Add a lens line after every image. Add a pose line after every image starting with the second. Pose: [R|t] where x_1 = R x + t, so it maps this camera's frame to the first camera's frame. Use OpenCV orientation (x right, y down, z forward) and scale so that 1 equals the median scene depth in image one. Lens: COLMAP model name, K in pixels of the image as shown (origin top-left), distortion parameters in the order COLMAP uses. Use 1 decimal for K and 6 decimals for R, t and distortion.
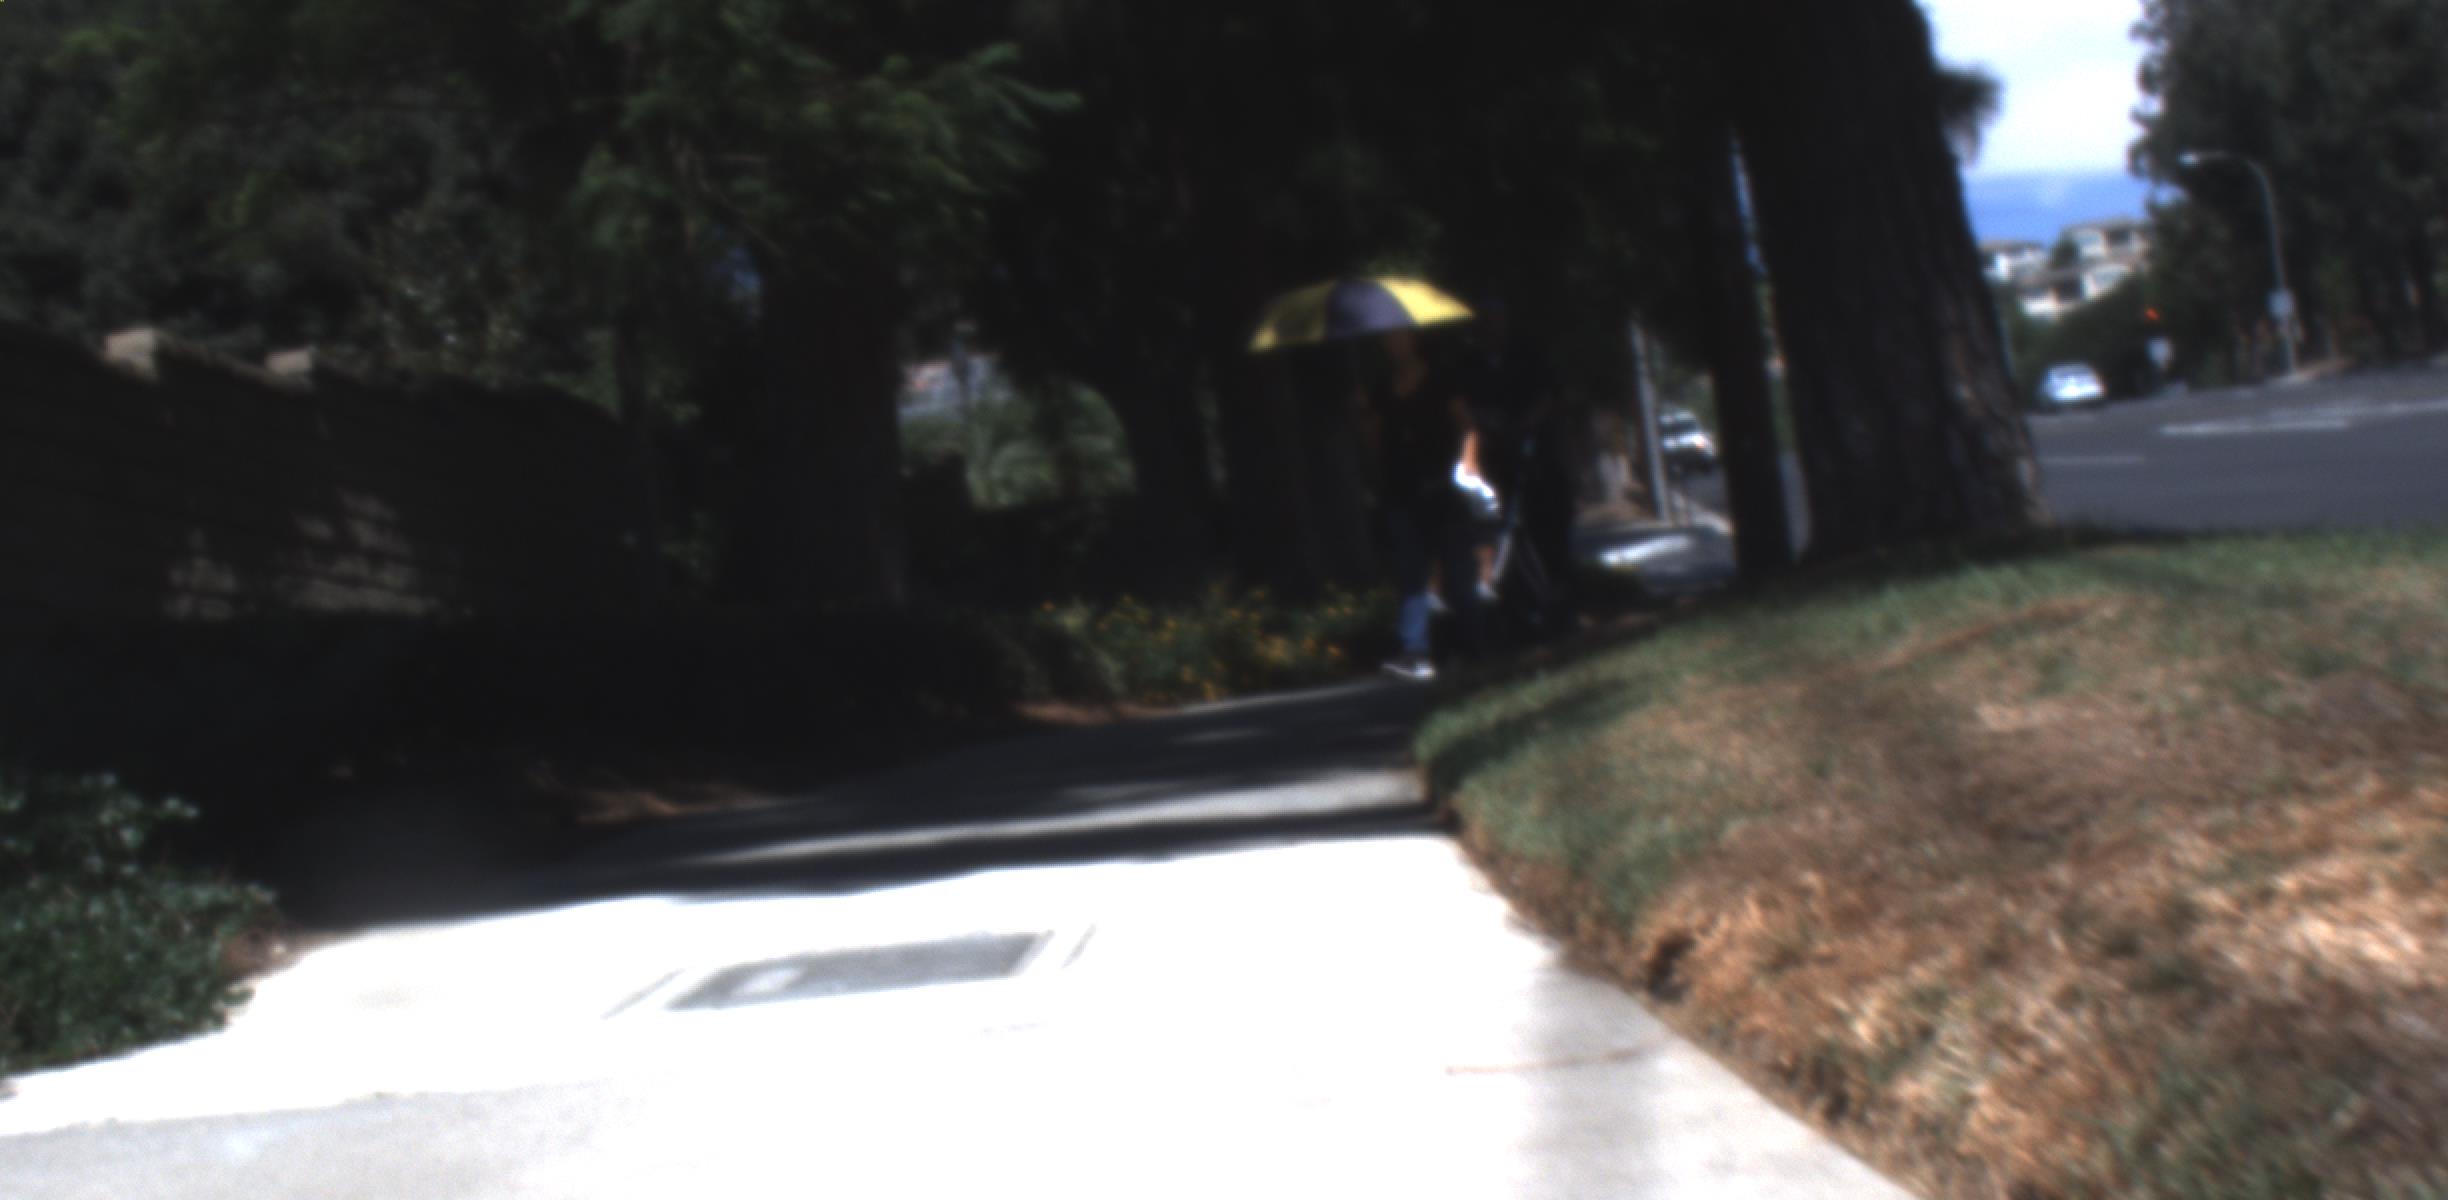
lens RADIAL K [[4704.1, 0, 1304.3], [0, 4704.1, 1017.9], [0, 0, 1]] dist [-0.196294, 0.858490]
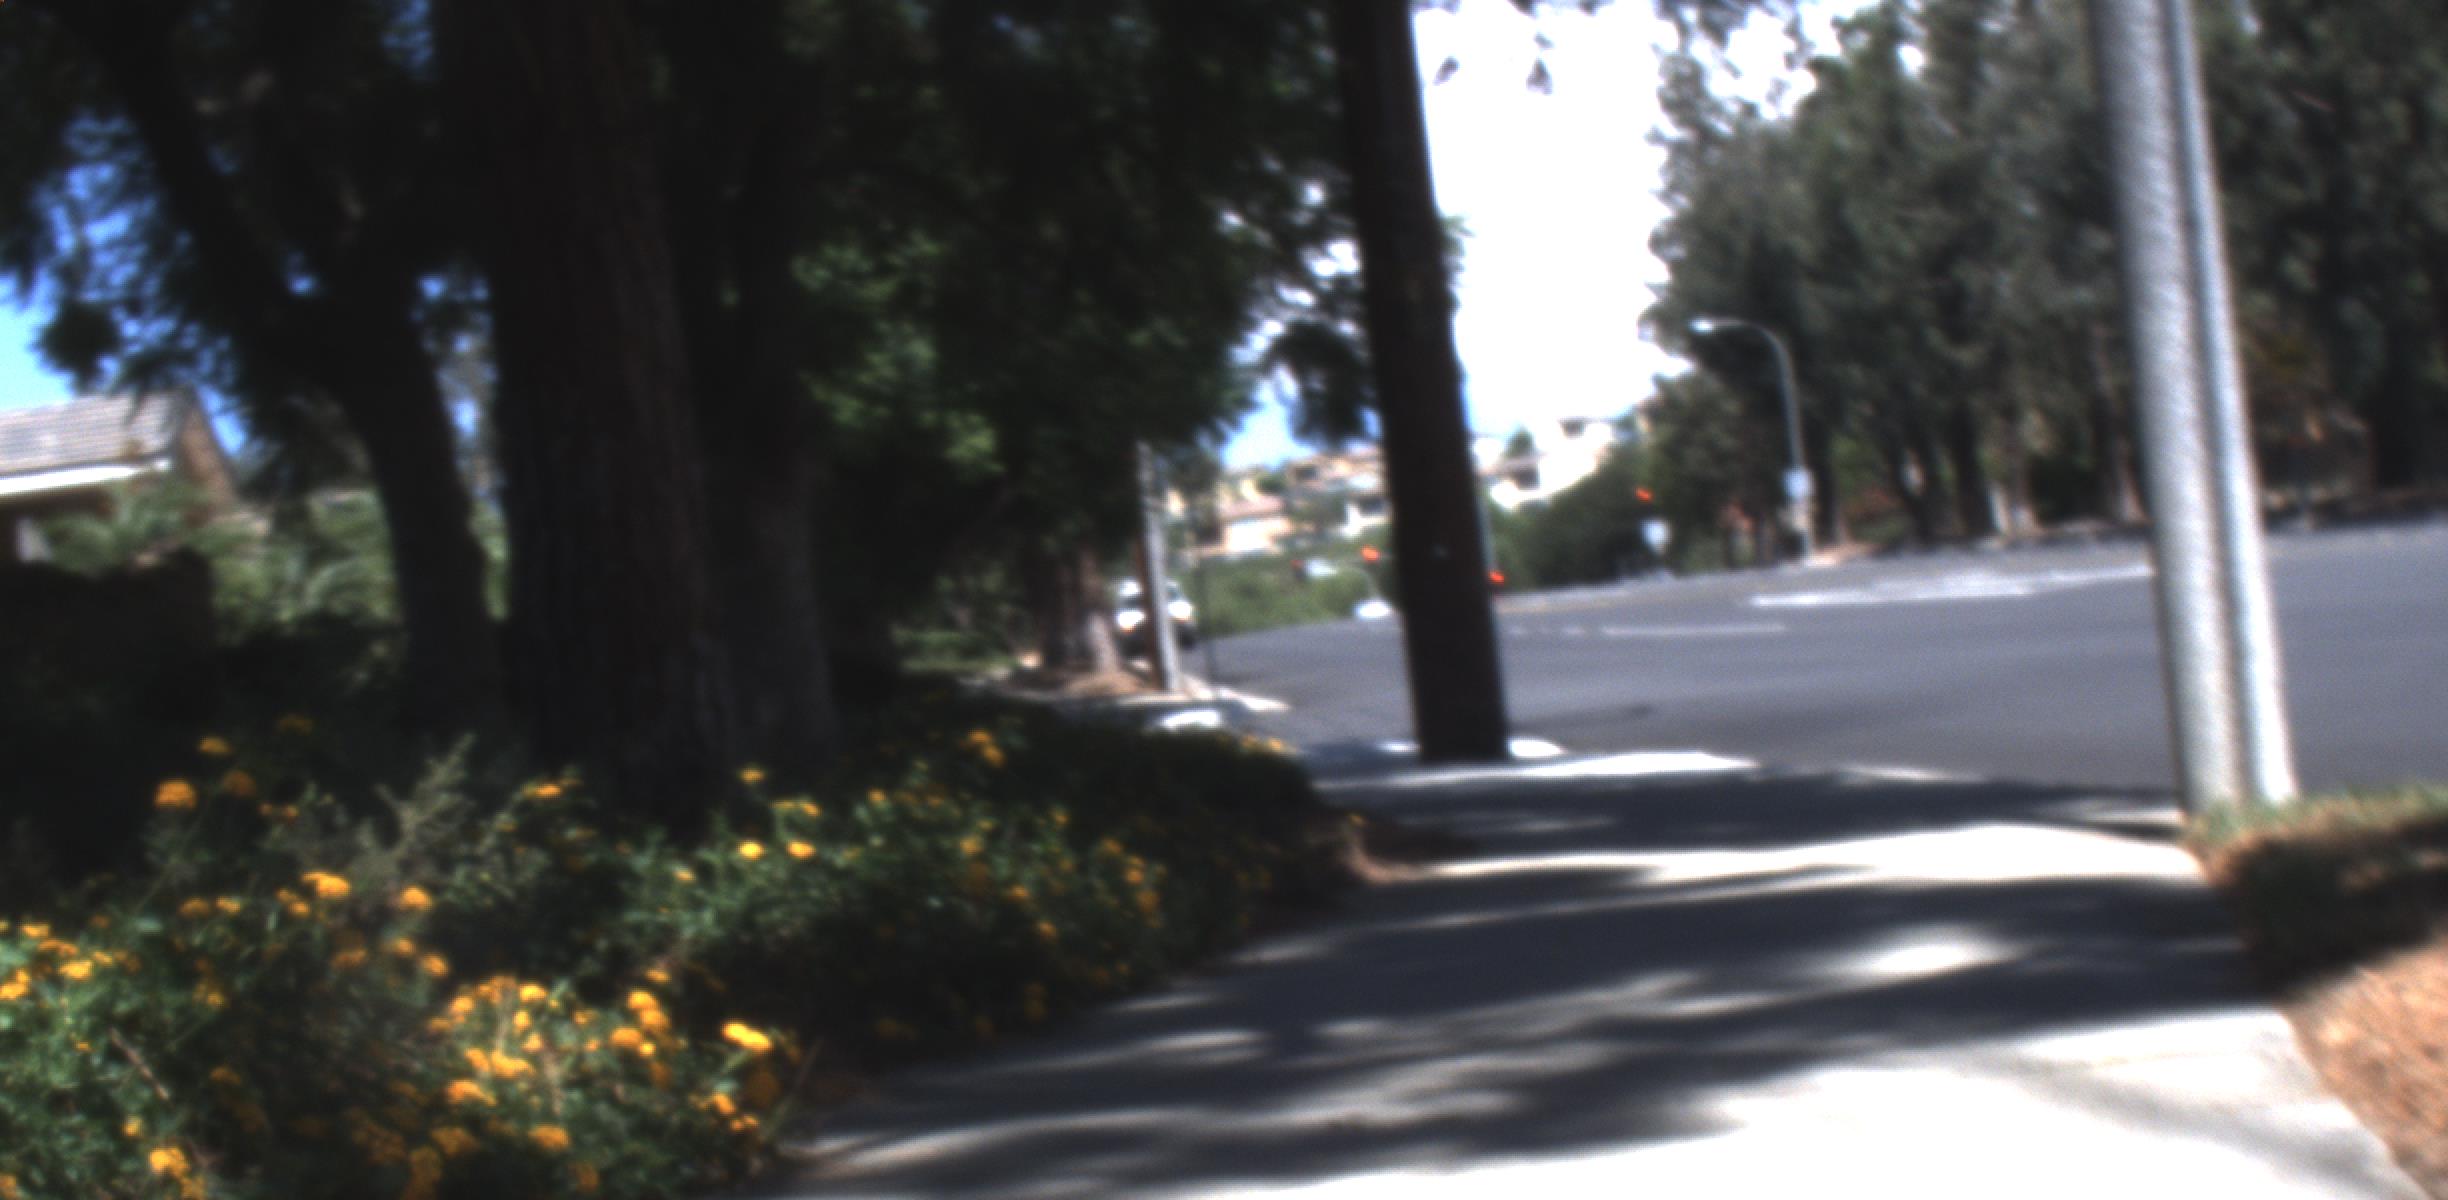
lens RADIAL K [[4704.1, 0, 1304.3], [0, 4704.1, 1017.9], [0, 0, 1]] dist [-0.196294, 0.858490]
pose [[0.992674, 0.016179, 0.119732, 0.005426], [-0.011515, 0.999152, -0.039542, -0.066036], [-0.120270, 0.037873, 0.992019, 0.709800]]
